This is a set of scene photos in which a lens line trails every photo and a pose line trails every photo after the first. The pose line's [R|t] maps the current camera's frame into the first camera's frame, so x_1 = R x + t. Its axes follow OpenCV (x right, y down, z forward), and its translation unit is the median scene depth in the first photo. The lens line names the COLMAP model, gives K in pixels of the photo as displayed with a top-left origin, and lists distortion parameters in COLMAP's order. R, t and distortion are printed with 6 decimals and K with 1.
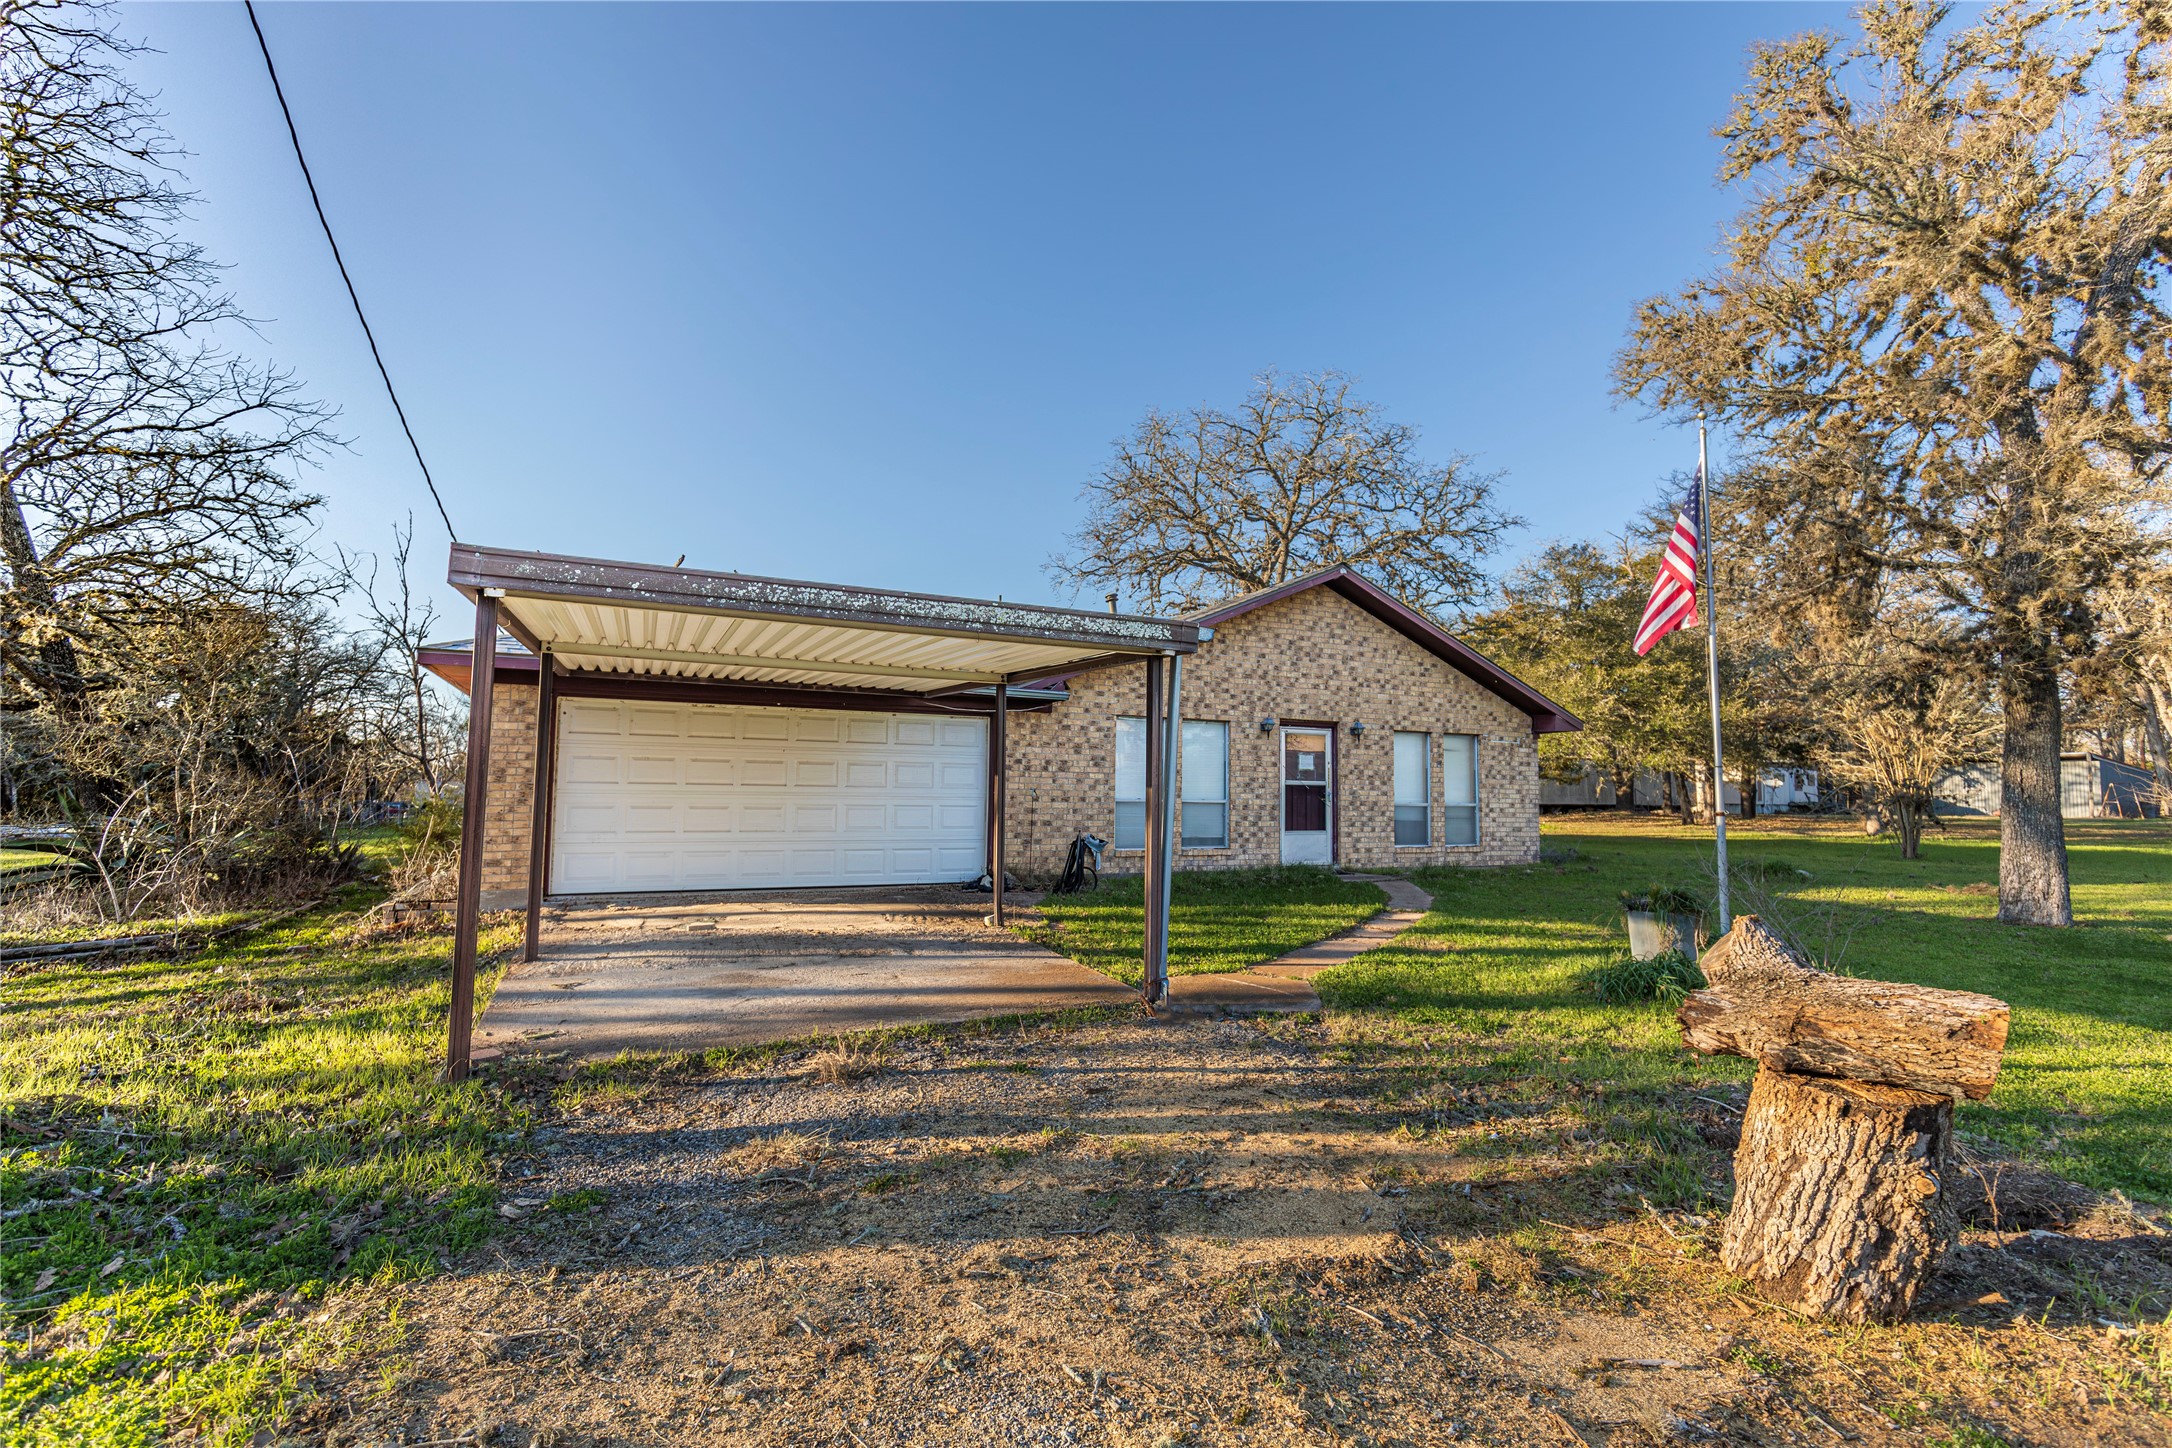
lens RADIAL K [[989.7, 0, 1086.0], [0, 989.7, 724.0], [0, 0, 1]] dist [0.008752, -0.001306]
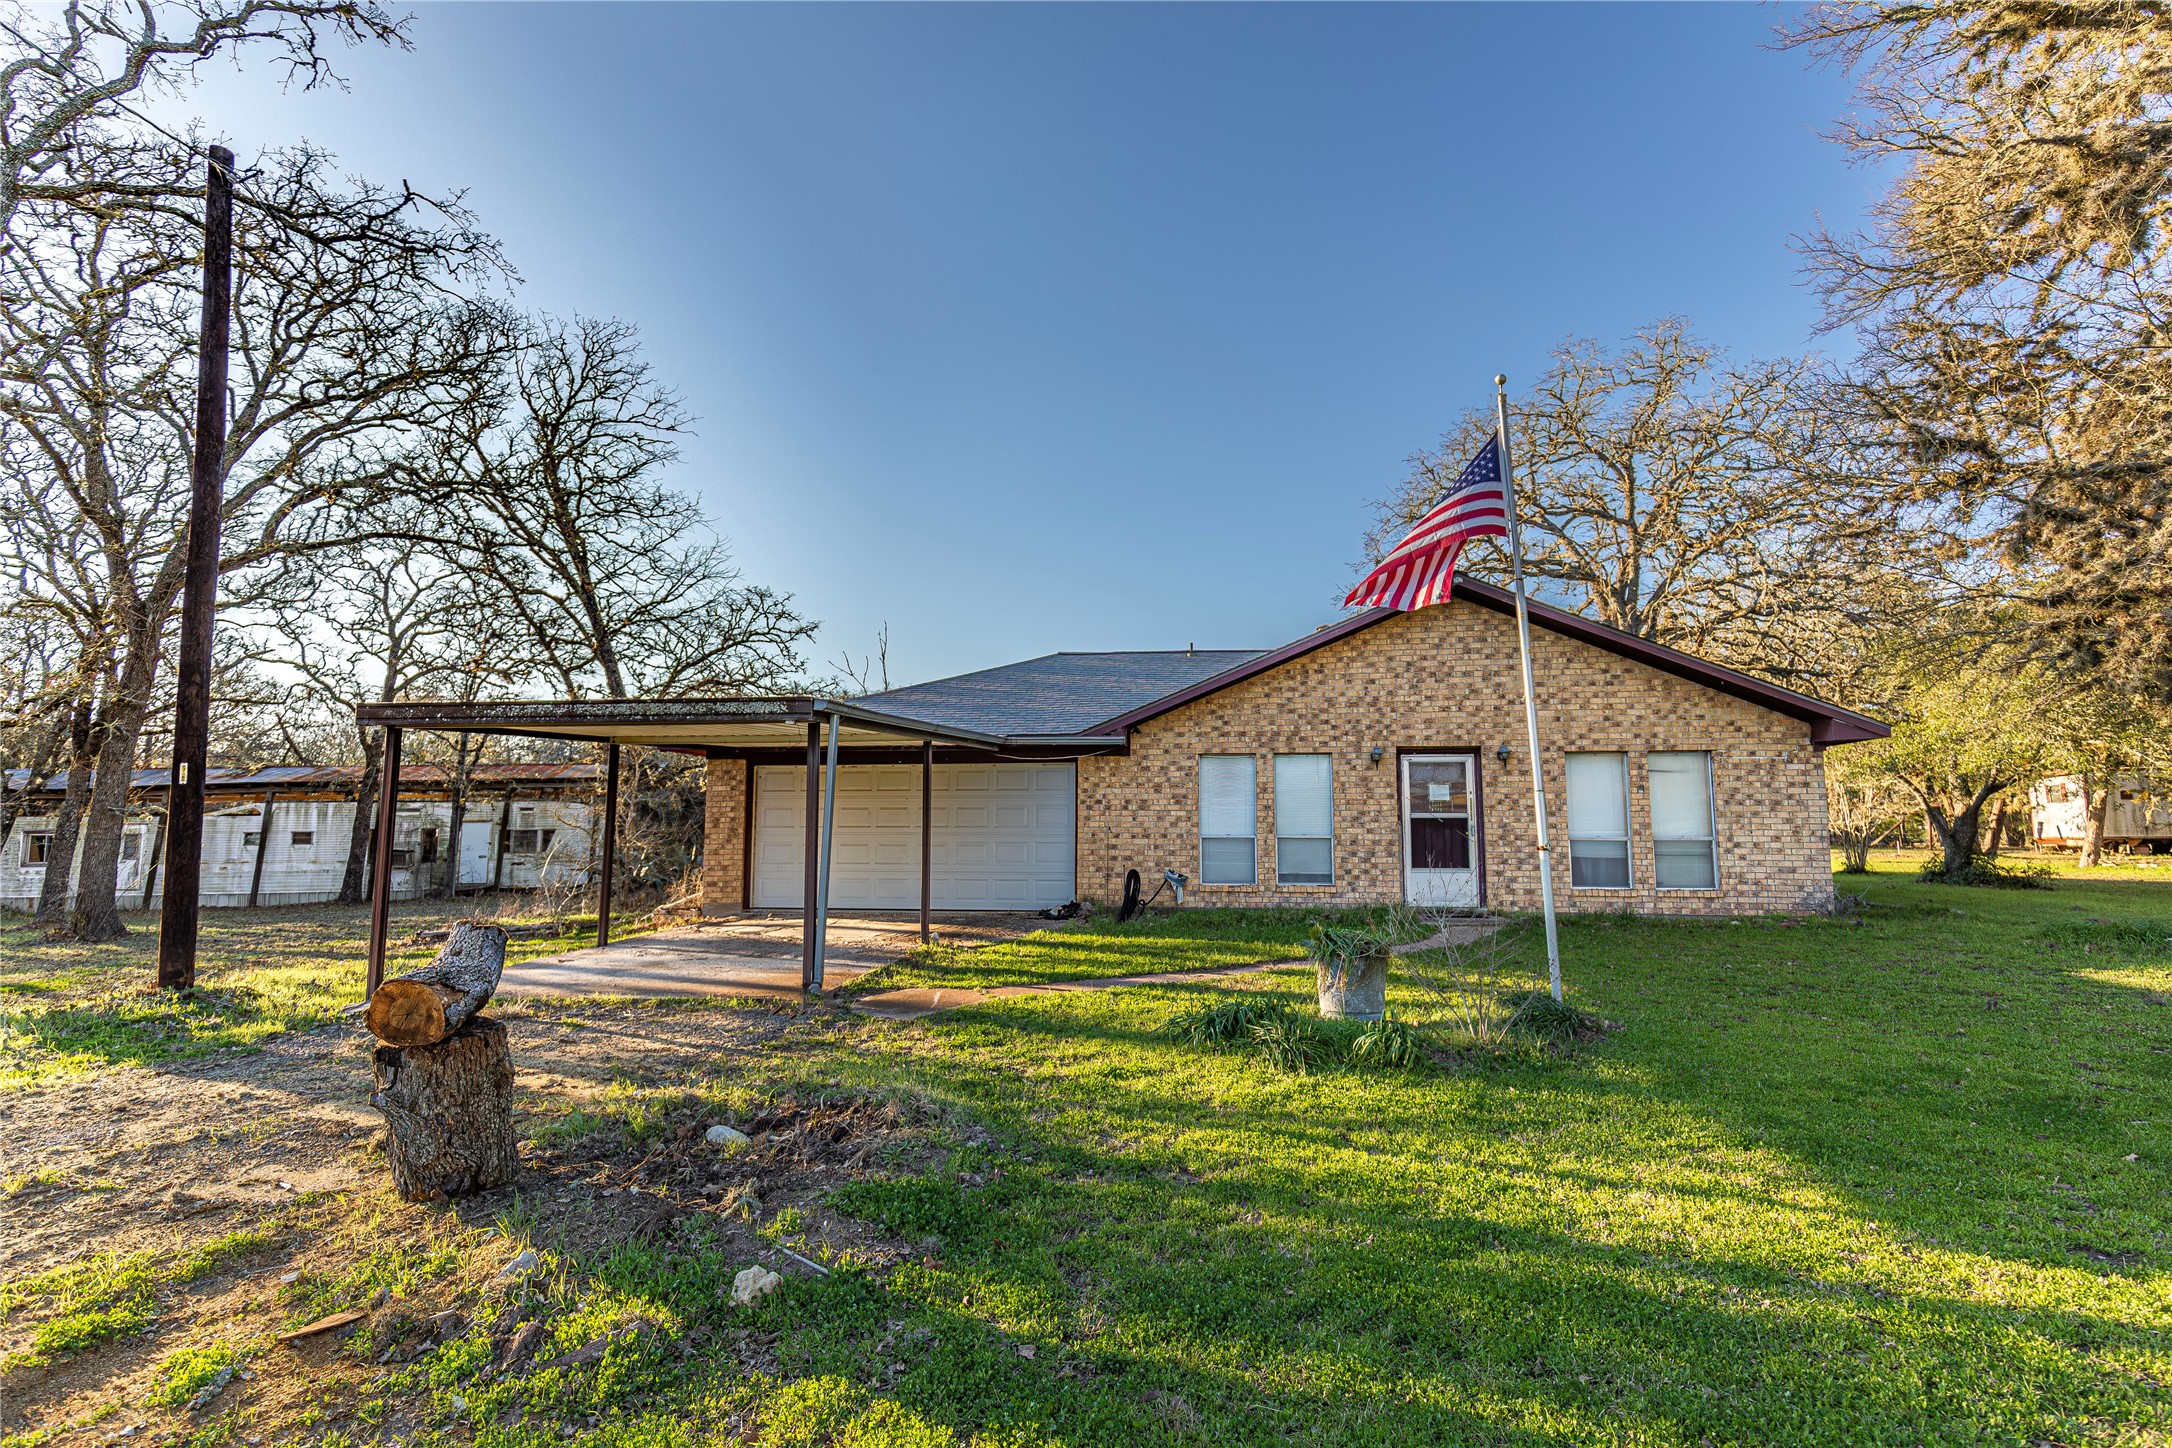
lens RADIAL K [[989.7, 0, 1086.0], [0, 989.7, 724.0], [0, 0, 1]] dist [0.008752, -0.001306]
pose [[0.836690, -0.069282, -0.543277, 0.457751], [0.049804, 0.997481, -0.050503, 0.005548], [0.545407, 0.015198, 0.838033, 0.058809]]
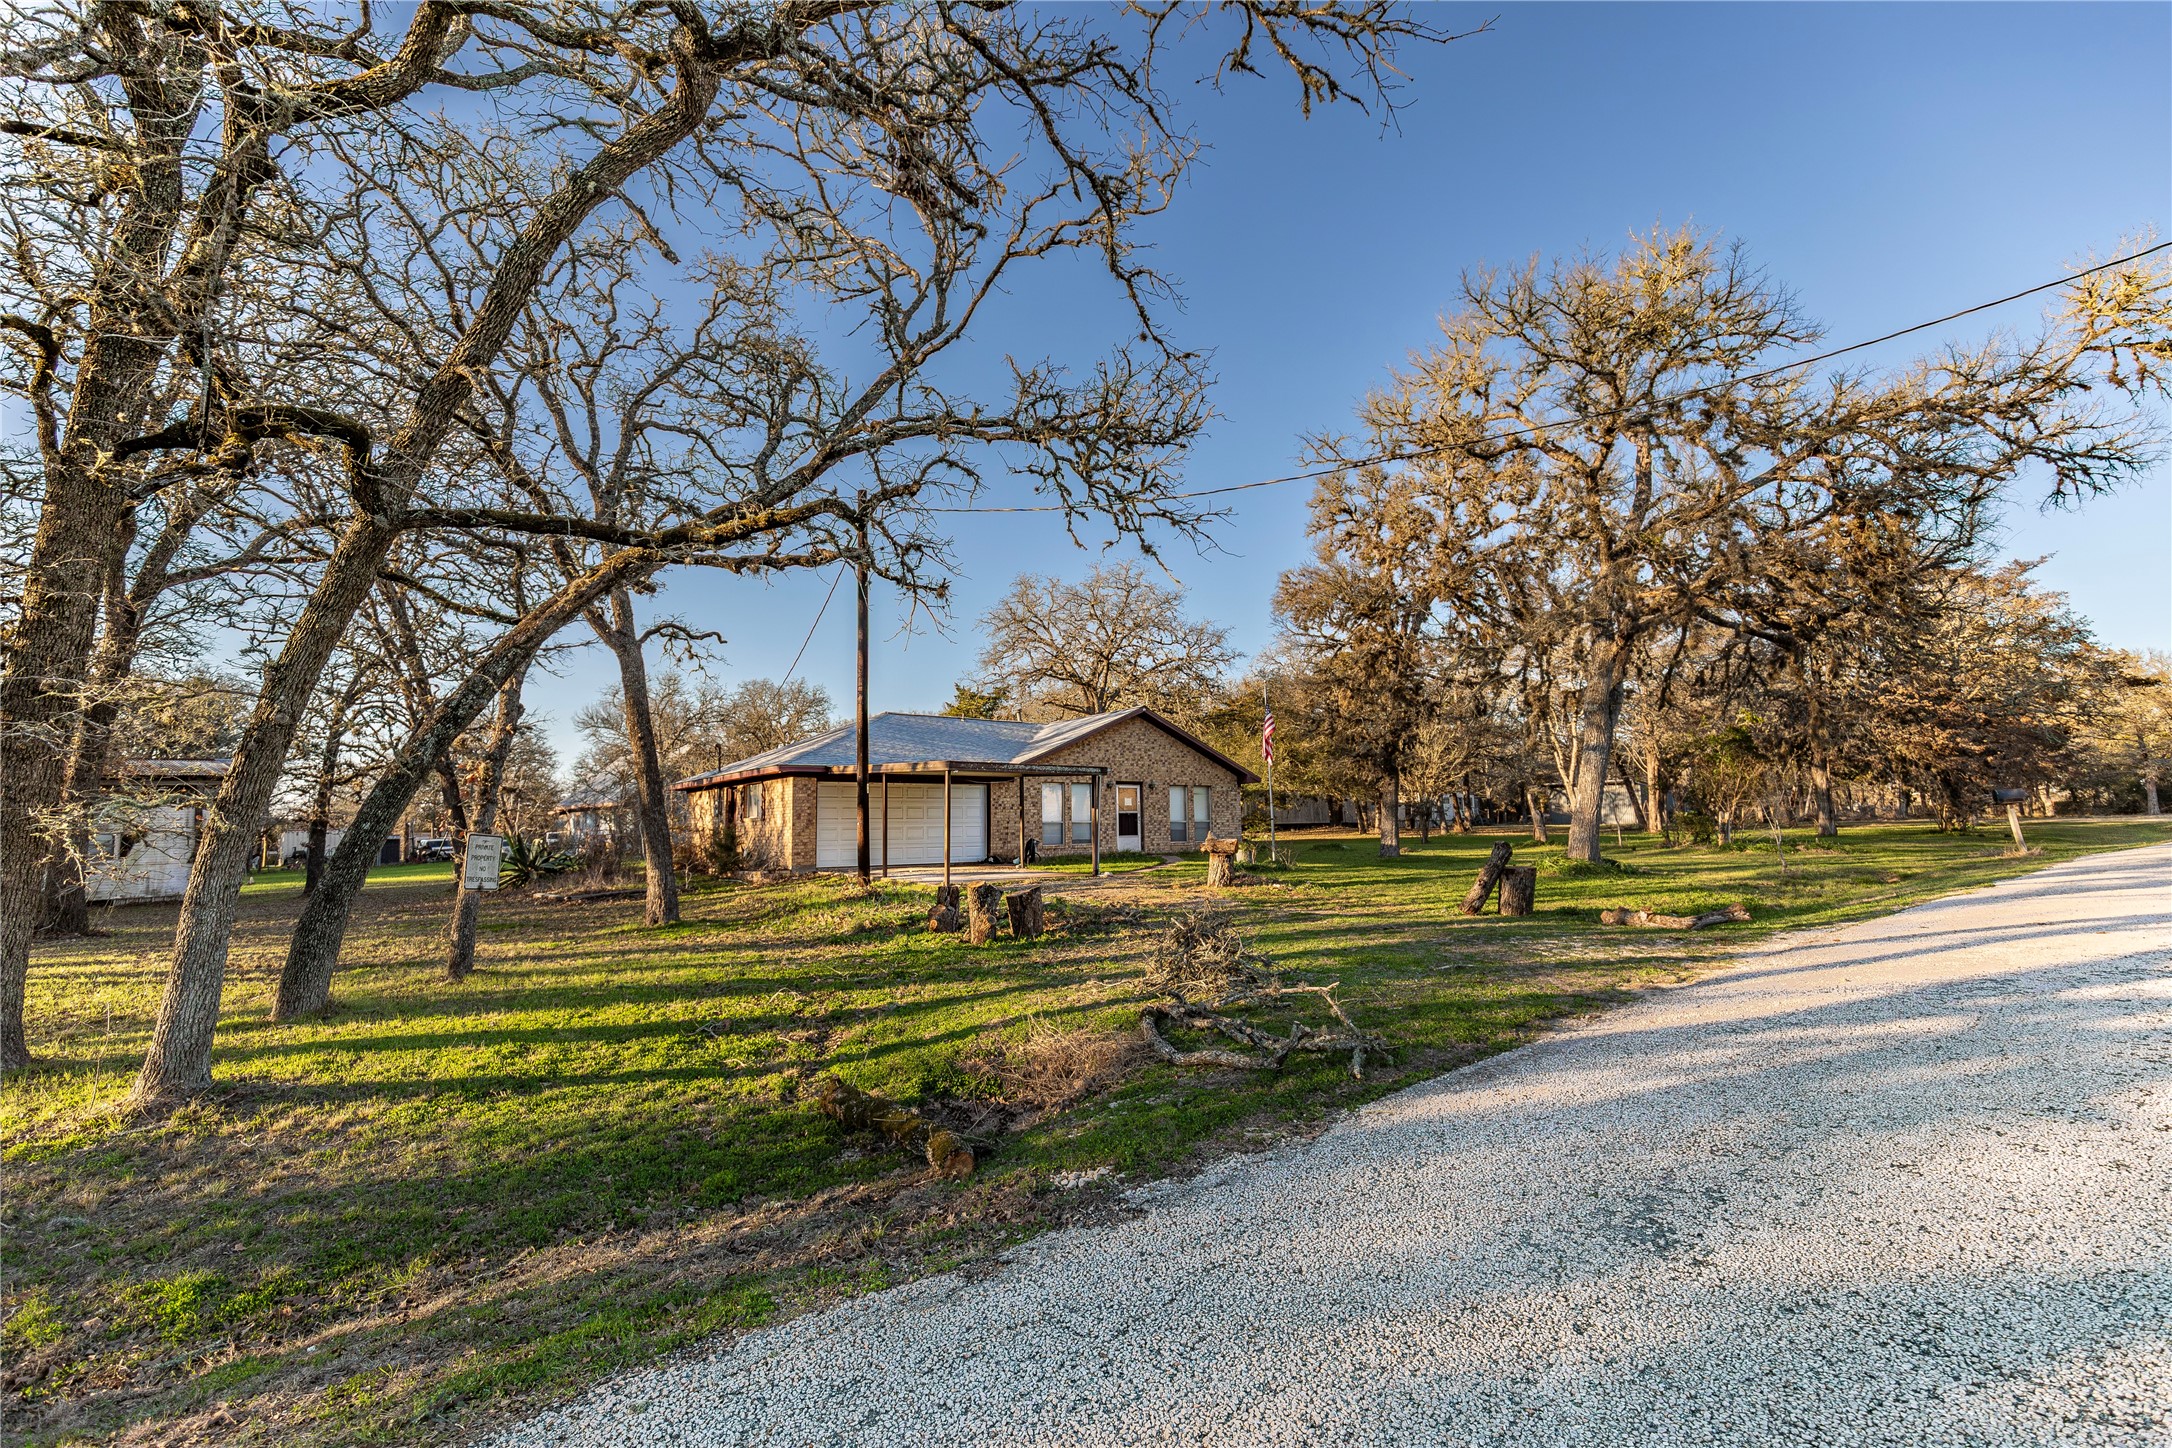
lens RADIAL K [[989.7, 0, 1086.0], [0, 989.7, 724.0], [0, 0, 1]] dist [0.008752, -0.001306]
pose [[0.979165, -0.001919, 0.203056, -0.278841], [0.007223, 0.999652, -0.025380, -0.071281], [-0.202936, 0.026318, 0.978838, -0.990222]]
